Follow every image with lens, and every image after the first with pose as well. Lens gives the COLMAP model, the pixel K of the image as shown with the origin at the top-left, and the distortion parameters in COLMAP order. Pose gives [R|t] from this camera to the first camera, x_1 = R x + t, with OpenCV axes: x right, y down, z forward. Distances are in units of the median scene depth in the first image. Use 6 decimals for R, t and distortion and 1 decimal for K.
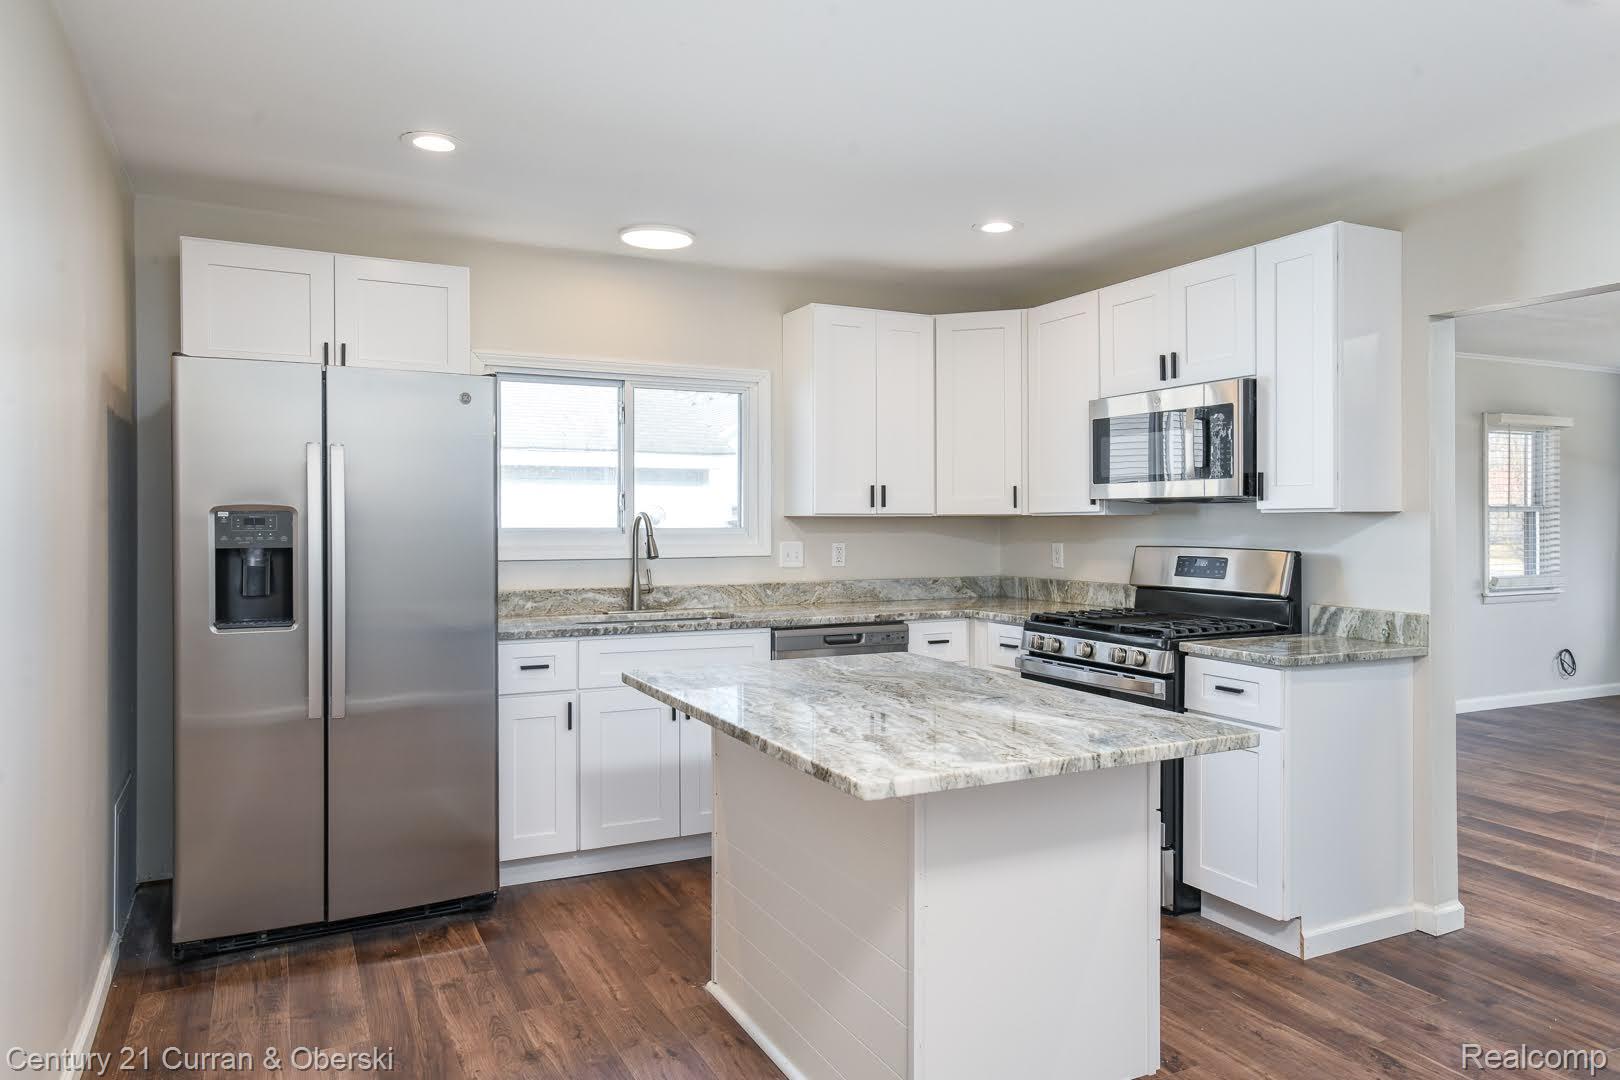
lens RADIAL K [[1083.4, 0, 769.1], [0, 1083.4, 546.6], [0, 0, 1]] dist [-0.004024, 0.003792]
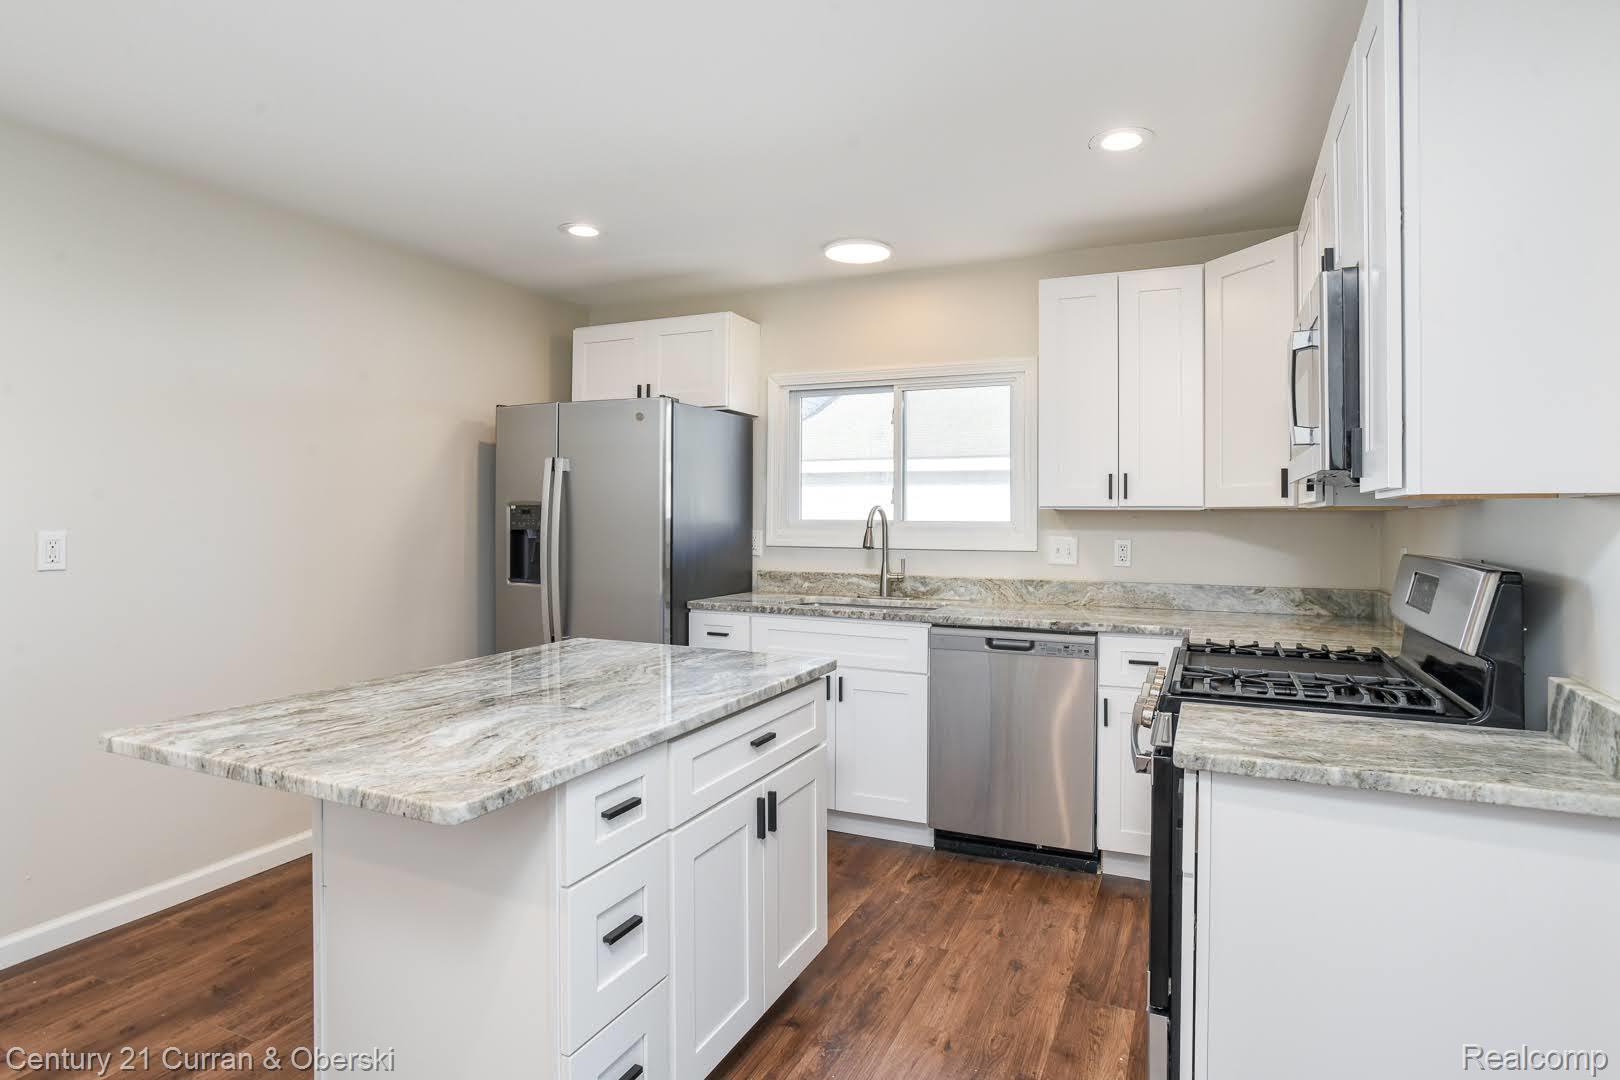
lens RADIAL K [[860.7, 0, 800.5], [0, 860.7, 517.4], [0, 0, 1]] dist [-0.032308, 0.010399]
pose [[0.635510, 0.005862, -0.772070, 0.479798], [-0.024136, 0.999633, -0.012278, -0.007301], [0.771715, 0.026437, 0.635419, 0.380259]]
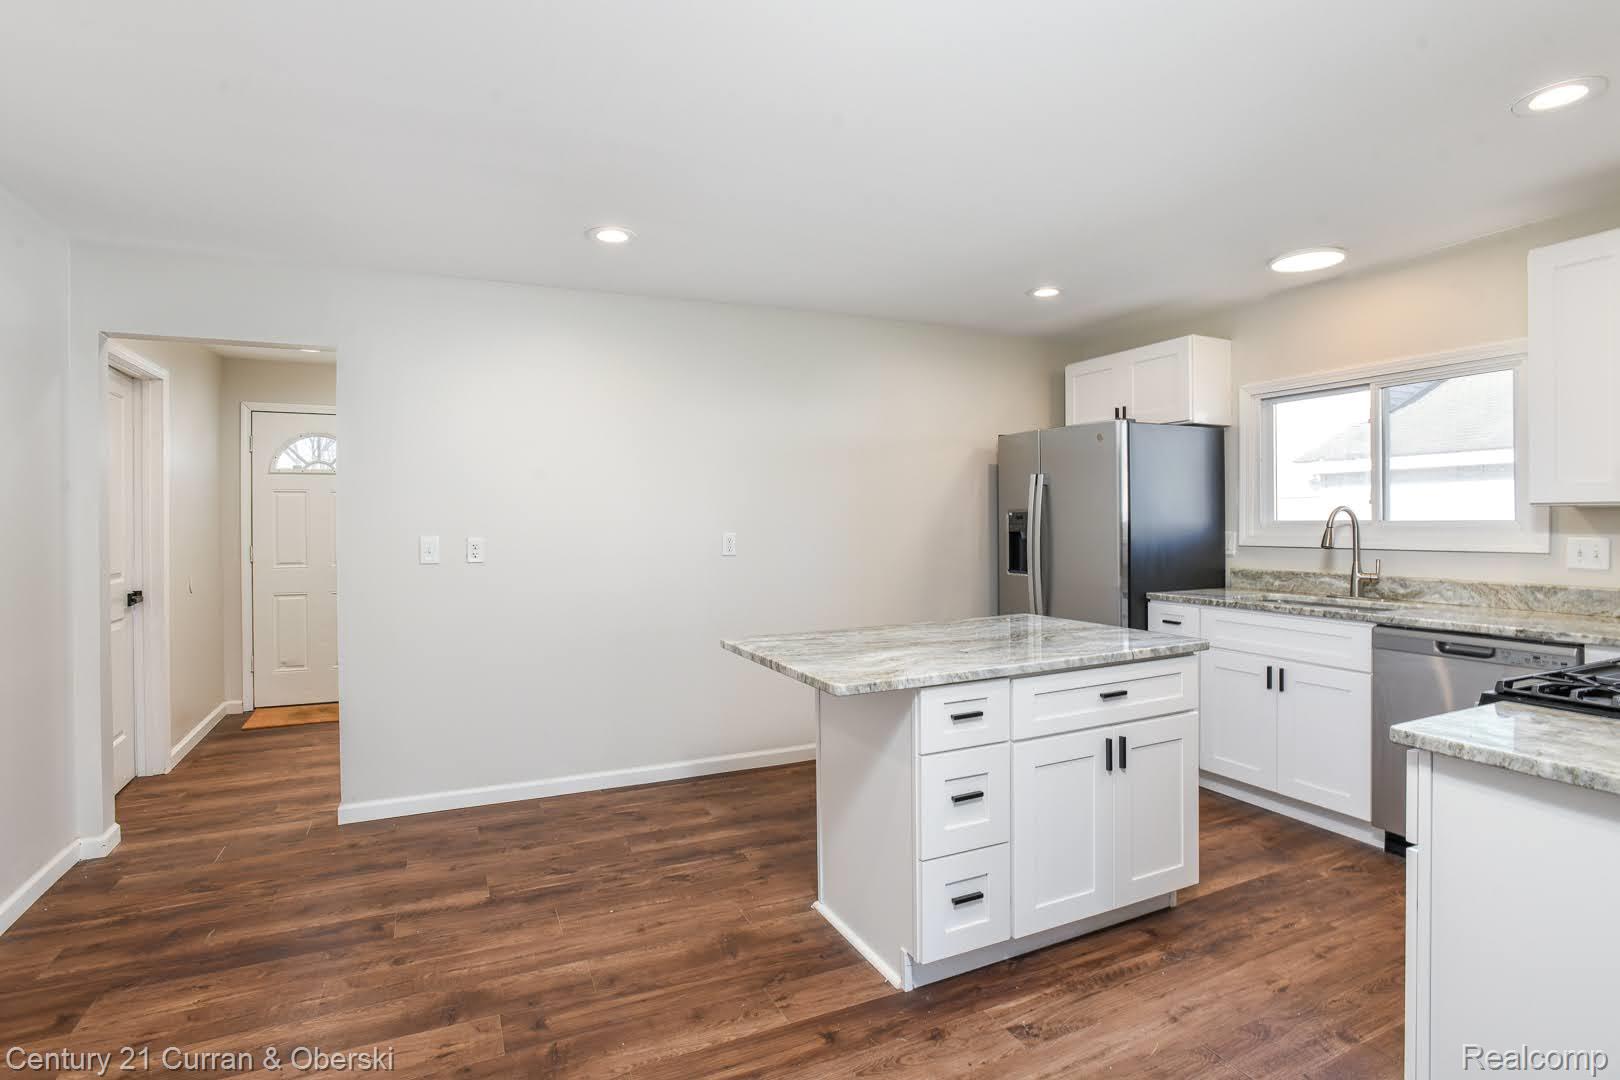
lens RADIAL K [[776.5, 0, 802.0], [0, 776.5, 535.4], [0, 0, 1]] dist [-0.055958, 0.019505]
pose [[-0.018761, 0.018365, -0.999655, 0.631040], [-0.014782, 0.999717, 0.018644, -0.008243], [0.999715, 0.015126, -0.018484, 0.453872]]
